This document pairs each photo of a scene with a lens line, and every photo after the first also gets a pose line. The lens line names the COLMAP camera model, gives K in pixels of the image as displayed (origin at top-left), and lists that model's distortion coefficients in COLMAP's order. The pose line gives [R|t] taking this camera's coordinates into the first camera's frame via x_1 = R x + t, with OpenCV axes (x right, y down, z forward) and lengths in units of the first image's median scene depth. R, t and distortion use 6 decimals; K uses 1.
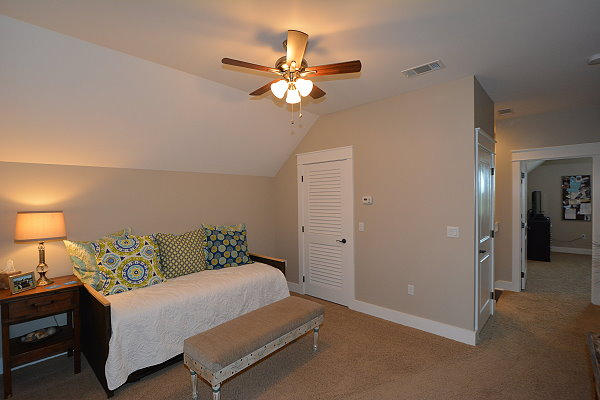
lens RADIAL K [[283.0, 0, 300.0], [0, 283.0, 200.0], [0, 0, 1]] dist [0.000264, 0.000084]
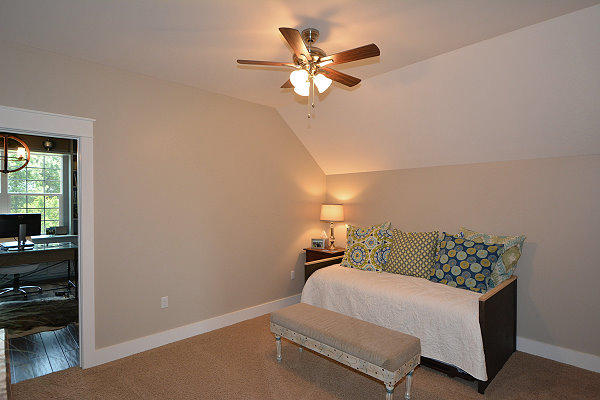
lens RADIAL K [[332.2, 0, 300.0], [0, 332.2, 200.0], [0, 0, 1]] dist [0.003352, 0.000586]
pose [[-0.076059, 0.014955, -0.996991, 0.924441], [-0.007278, 0.999853, 0.015553, -0.007621], [0.997077, 0.008439, -0.075938, 0.901891]]
